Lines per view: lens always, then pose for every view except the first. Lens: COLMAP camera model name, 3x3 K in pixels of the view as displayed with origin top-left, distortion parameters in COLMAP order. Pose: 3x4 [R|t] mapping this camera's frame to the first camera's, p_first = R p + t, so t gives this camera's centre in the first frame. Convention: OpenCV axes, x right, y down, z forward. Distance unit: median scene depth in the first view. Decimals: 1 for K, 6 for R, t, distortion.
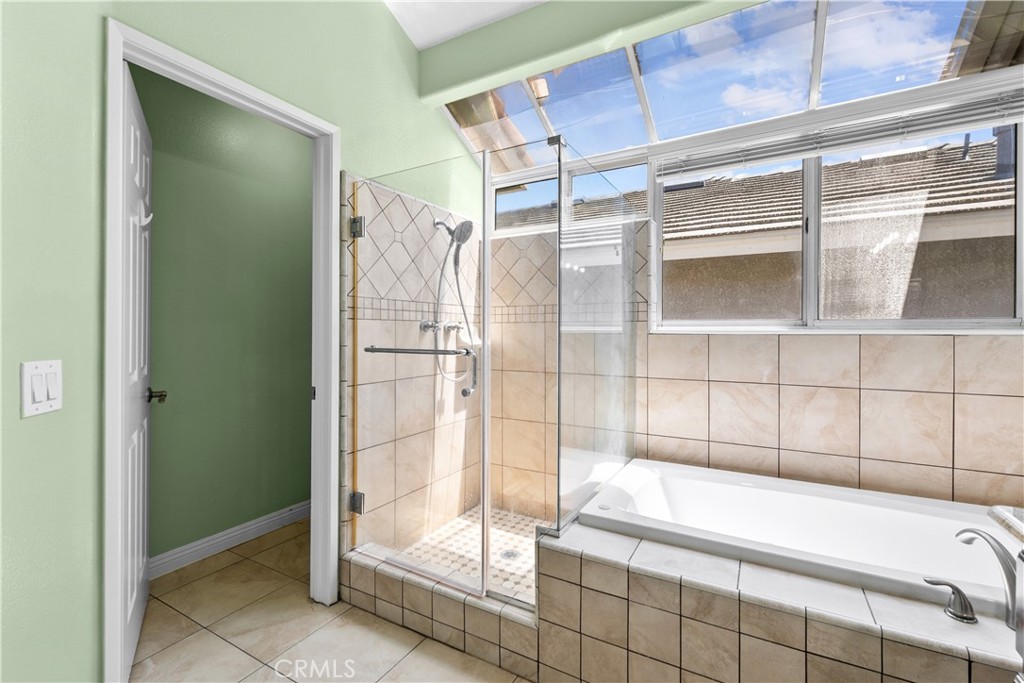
lens RADIAL K [[441.9, 0, 512.0], [0, 441.9, 341.5], [0, 0, 1]] dist [0.001759, 0.000322]
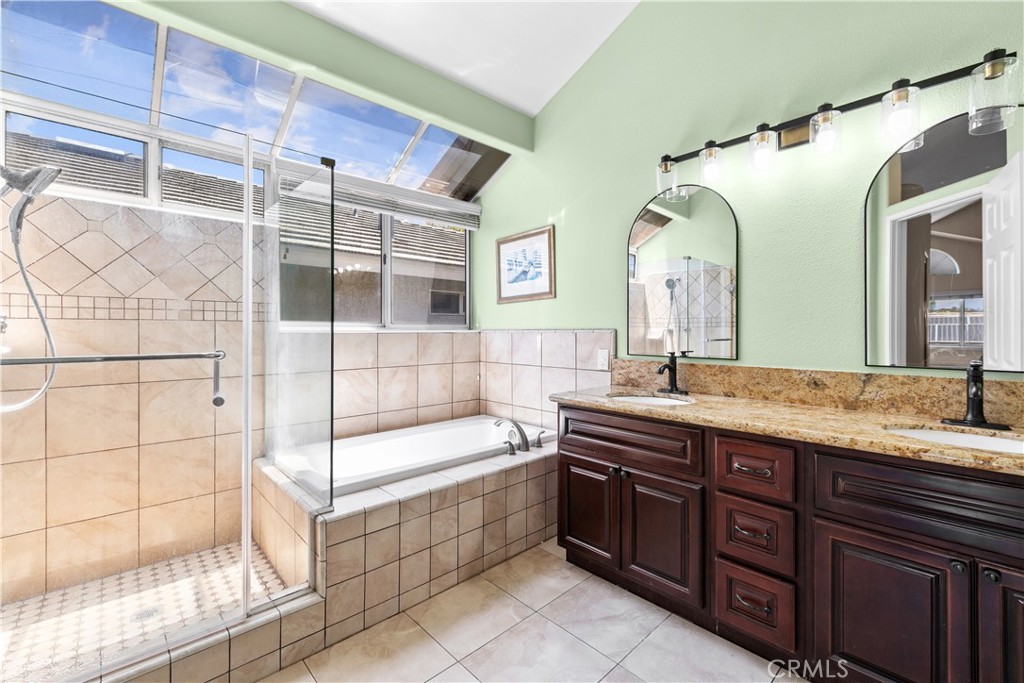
lens RADIAL K [[441.9, 0, 512.0], [0, 441.9, 341.5], [0, 0, 1]] dist [0.001759, 0.000322]
pose [[0.303620, -0.024528, 0.952477, -0.704663], [0.020732, 0.999602, 0.019132, -0.007329], [-0.952568, 0.013938, 0.304008, 0.169841]]
